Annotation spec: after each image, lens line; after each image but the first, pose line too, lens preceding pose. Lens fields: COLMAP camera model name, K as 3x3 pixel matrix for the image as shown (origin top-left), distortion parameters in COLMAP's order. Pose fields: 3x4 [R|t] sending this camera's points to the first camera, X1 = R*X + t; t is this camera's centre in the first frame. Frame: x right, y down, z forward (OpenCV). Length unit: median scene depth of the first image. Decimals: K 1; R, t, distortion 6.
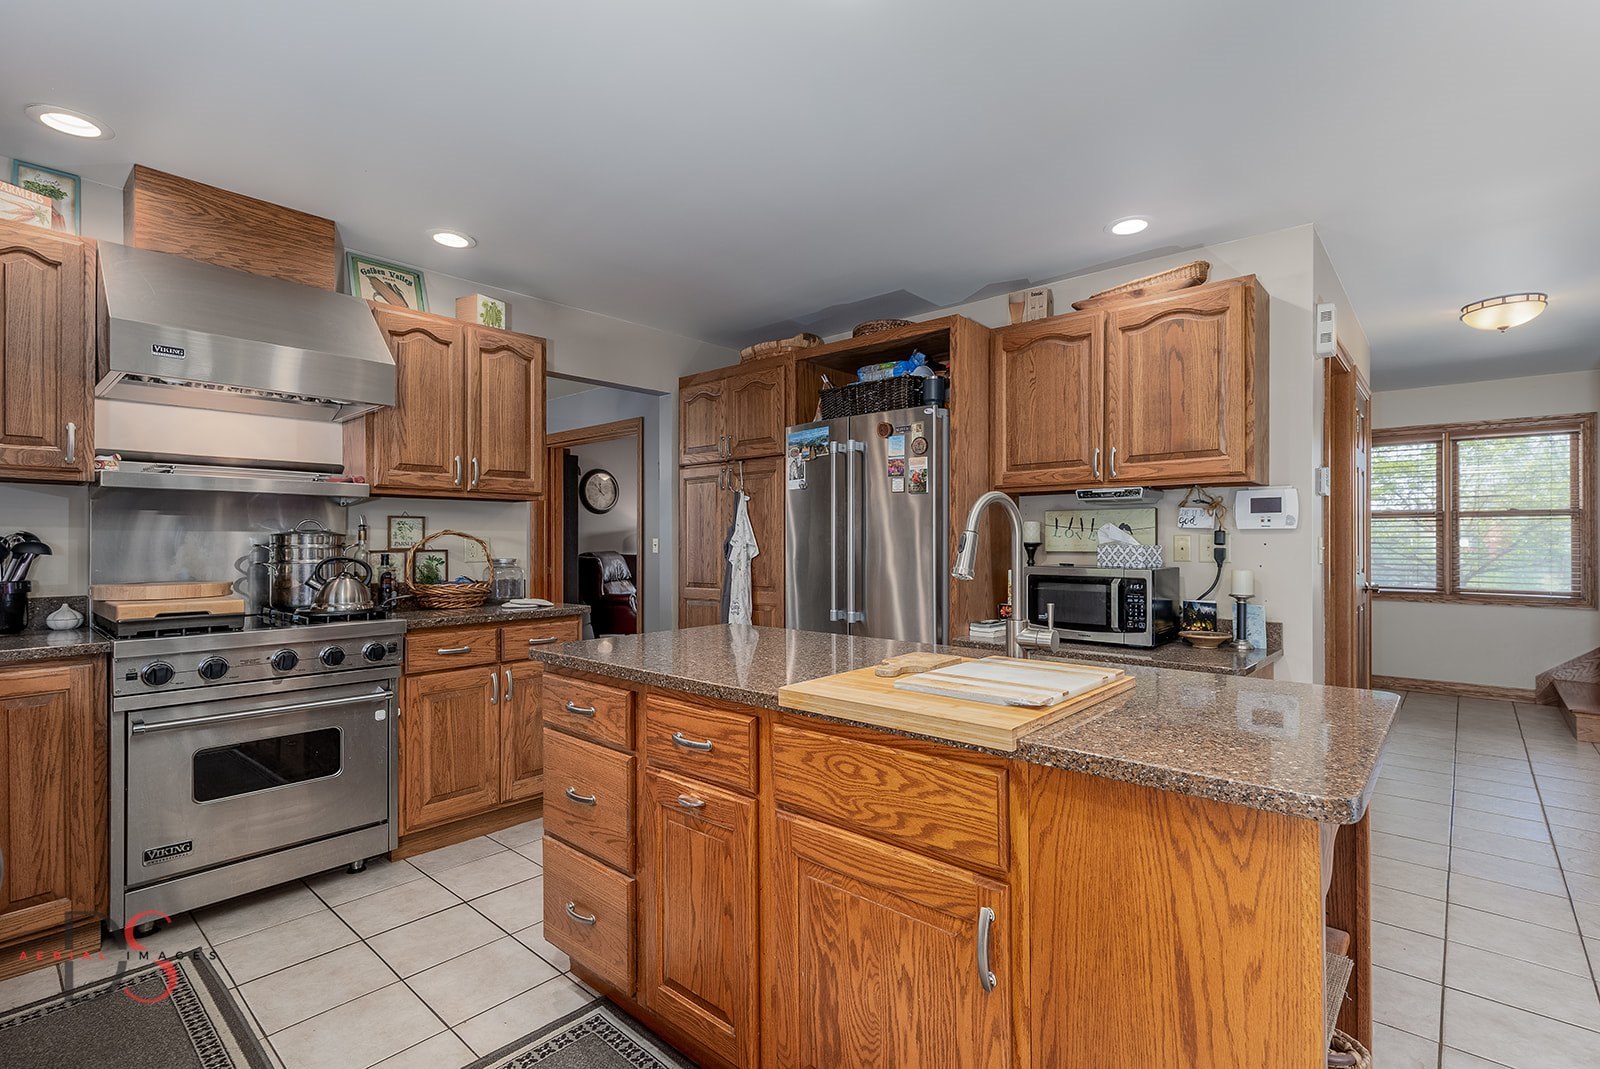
lens RADIAL K [[723.9, 0, 802.9], [0, 723.9, 541.2], [0, 0, 1]] dist [0.005179, -0.000607]
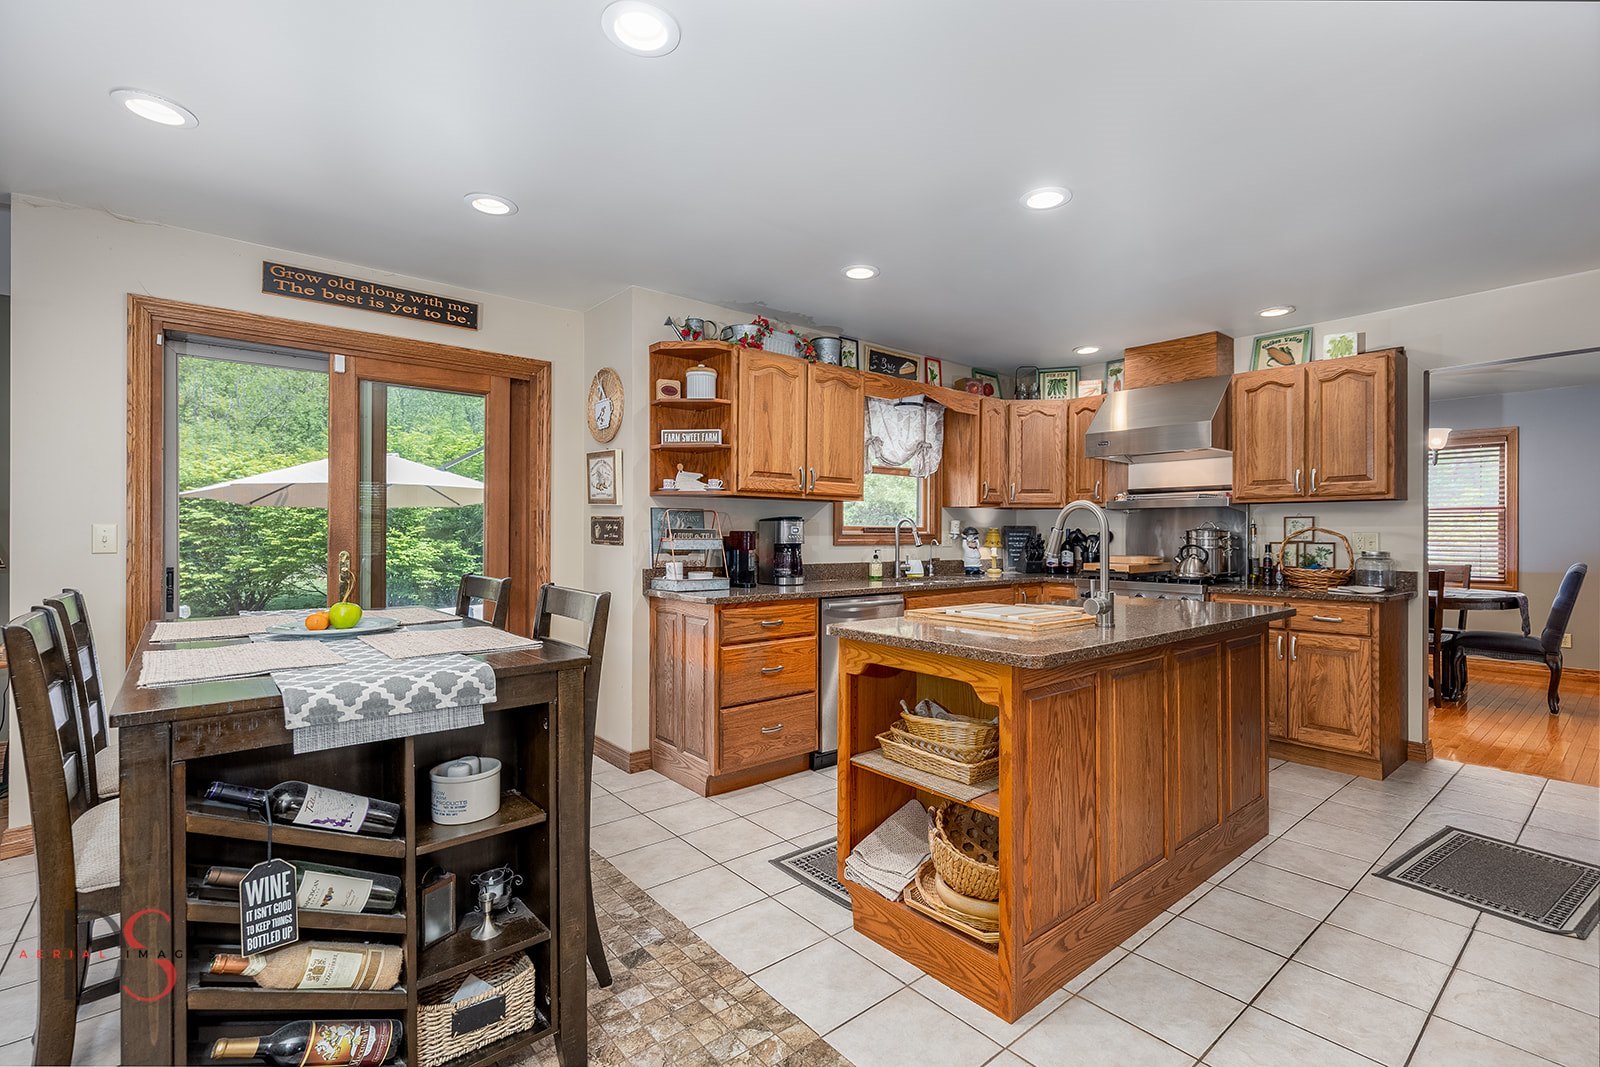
lens RADIAL K [[723.9, 0, 817.2], [0, 723.9, 539.8], [0, 0, 1]] dist [0.005179, -0.000607]
pose [[-0.139275, 0.009030, -0.990213, 0.915403], [-0.007229, 0.999923, 0.010135, 0.000872], [0.990227, 0.008570, -0.139199, 0.323592]]
